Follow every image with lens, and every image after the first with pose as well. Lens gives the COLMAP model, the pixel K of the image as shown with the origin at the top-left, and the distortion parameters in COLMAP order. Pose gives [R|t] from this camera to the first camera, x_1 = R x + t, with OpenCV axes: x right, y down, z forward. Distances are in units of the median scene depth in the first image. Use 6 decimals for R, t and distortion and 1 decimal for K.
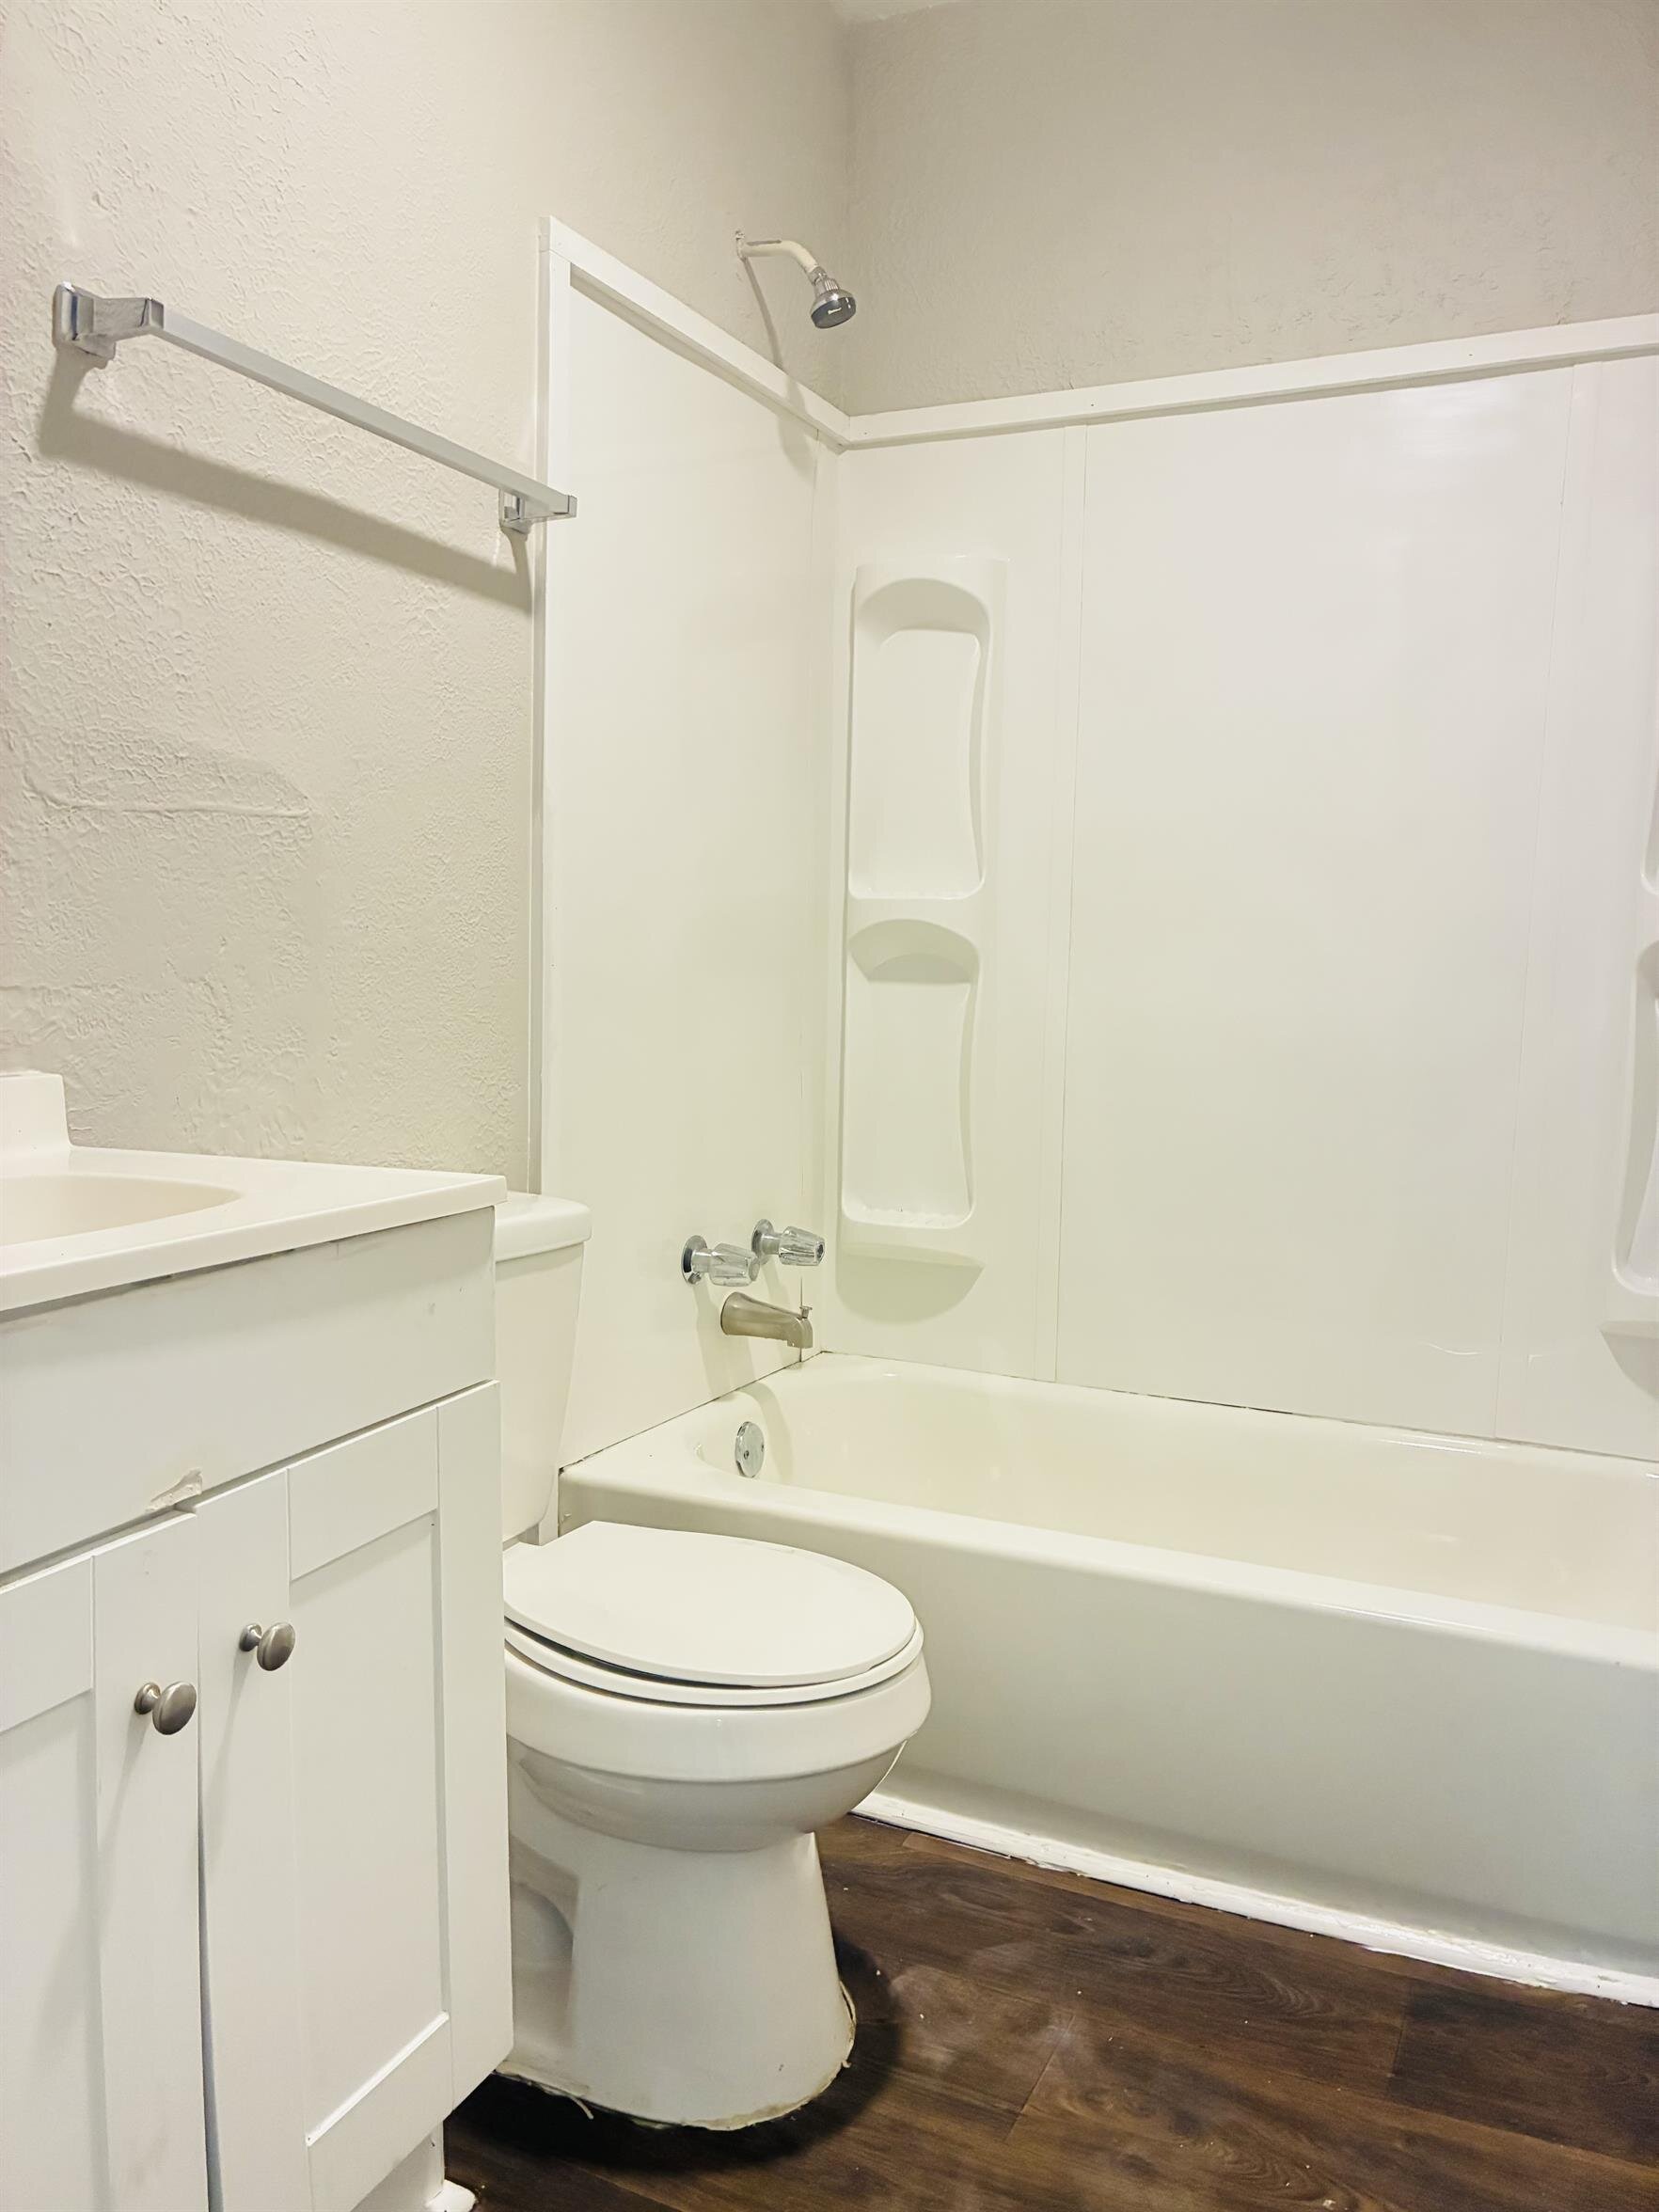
lens RADIAL K [[1672.0, 0, 829.8], [0, 1672.0, 1112.3], [0, 0, 1]] dist [0.034333, -0.060819]
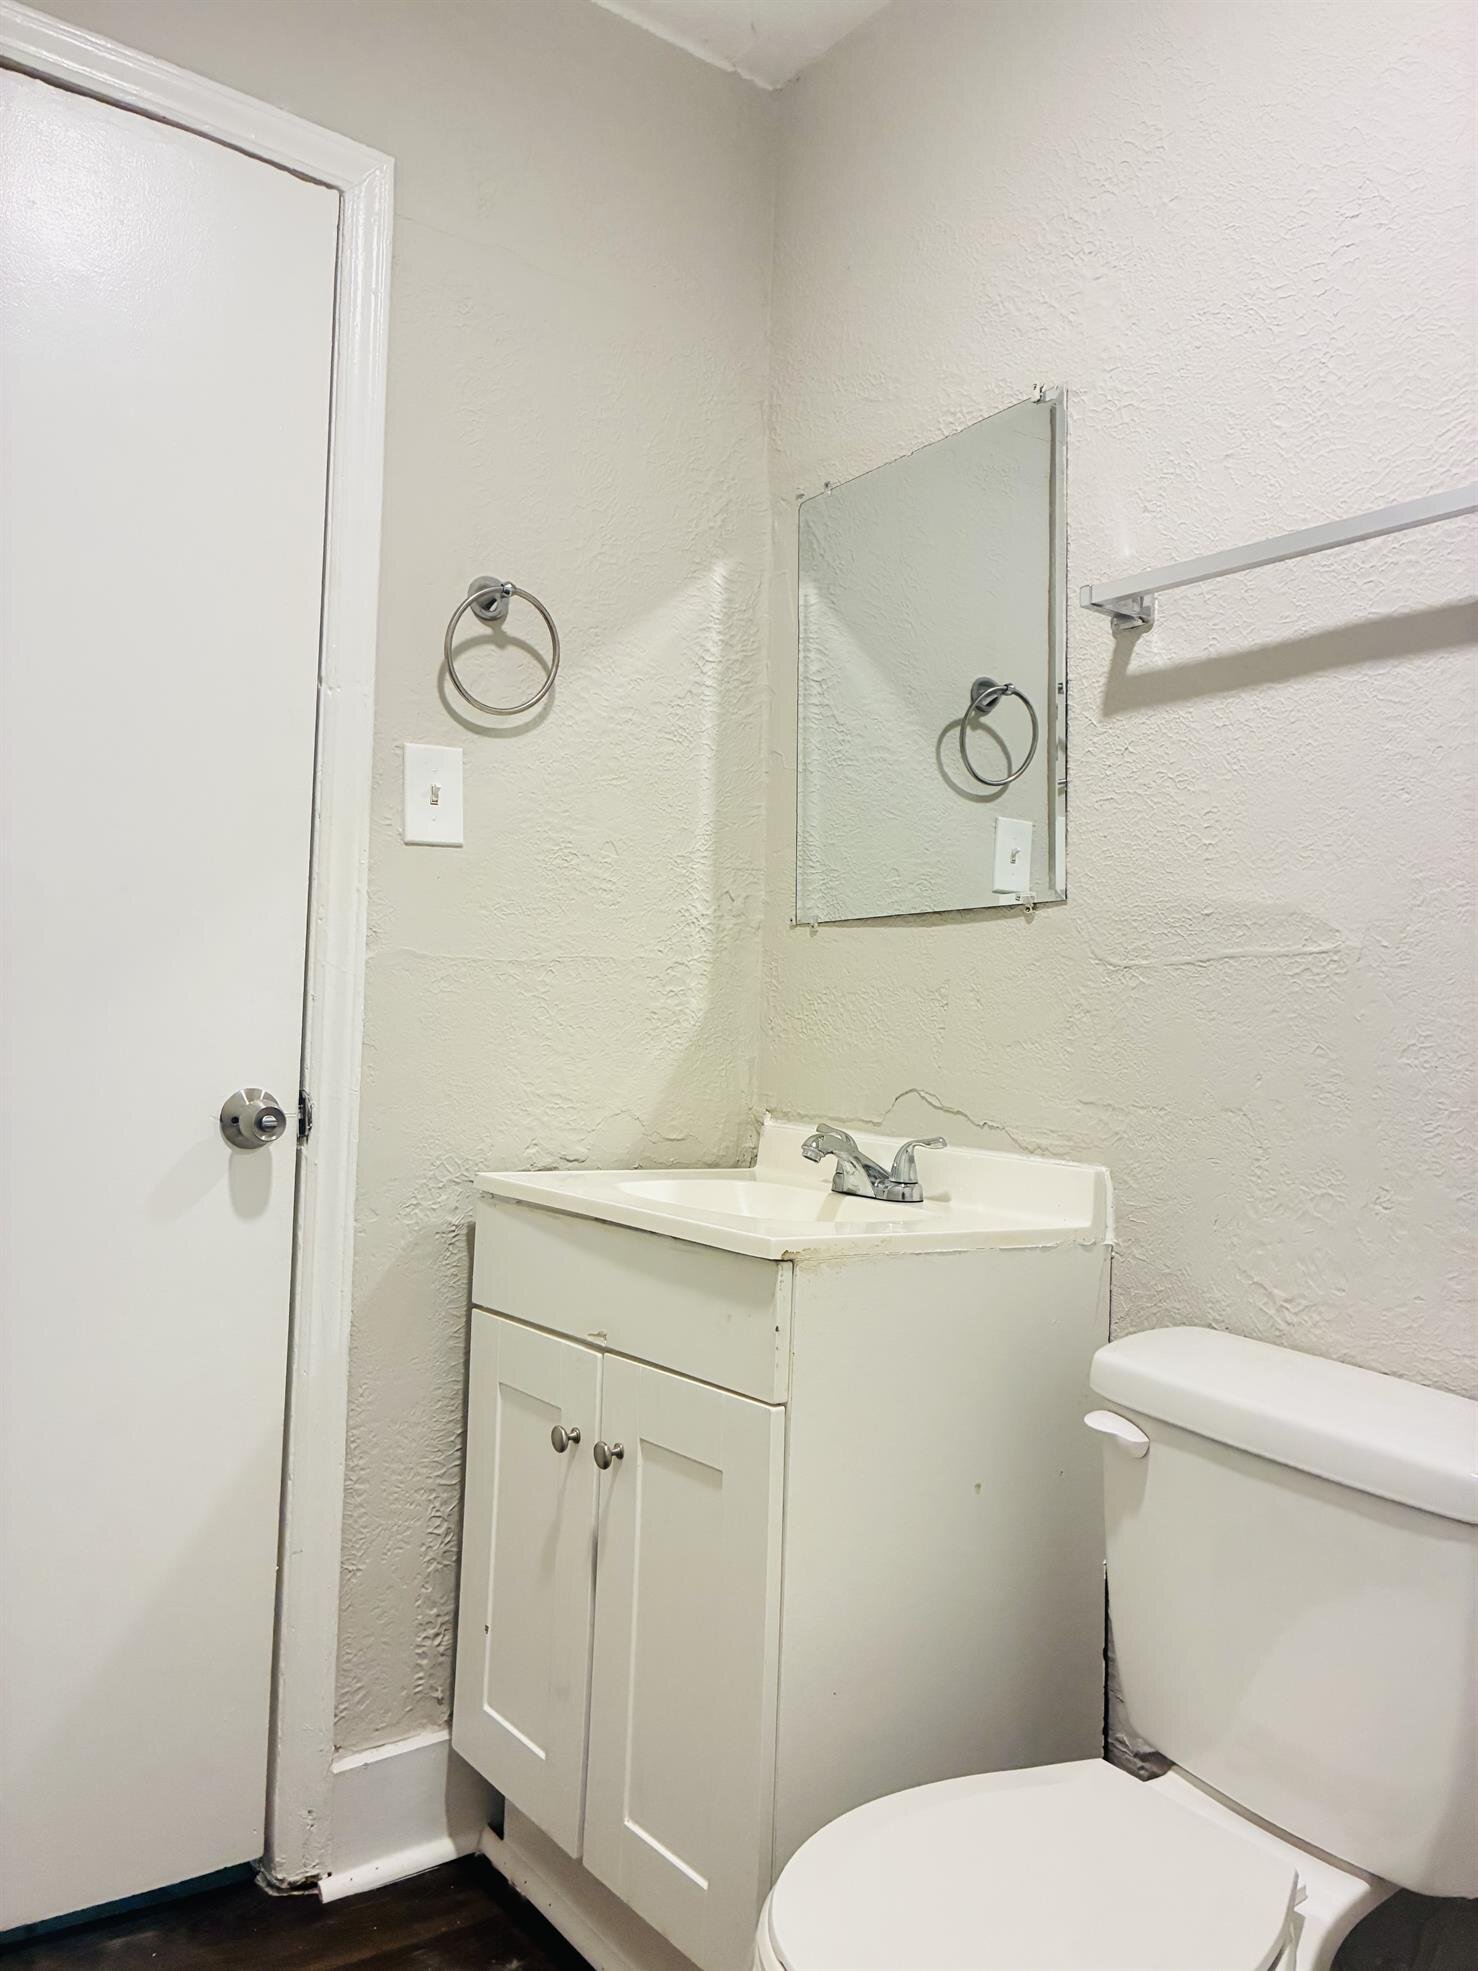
lens RADIAL K [[1489.9, 0, 740.4], [0, 1489.9, 976.9], [0, 0, 1]] dist [0.034333, -0.060819]
pose [[-0.483129, -0.070682, -0.872692, 0.672649], [-0.135070, 0.990821, -0.005474, -0.122796], [0.865068, 0.115230, -0.488241, 1.255686]]
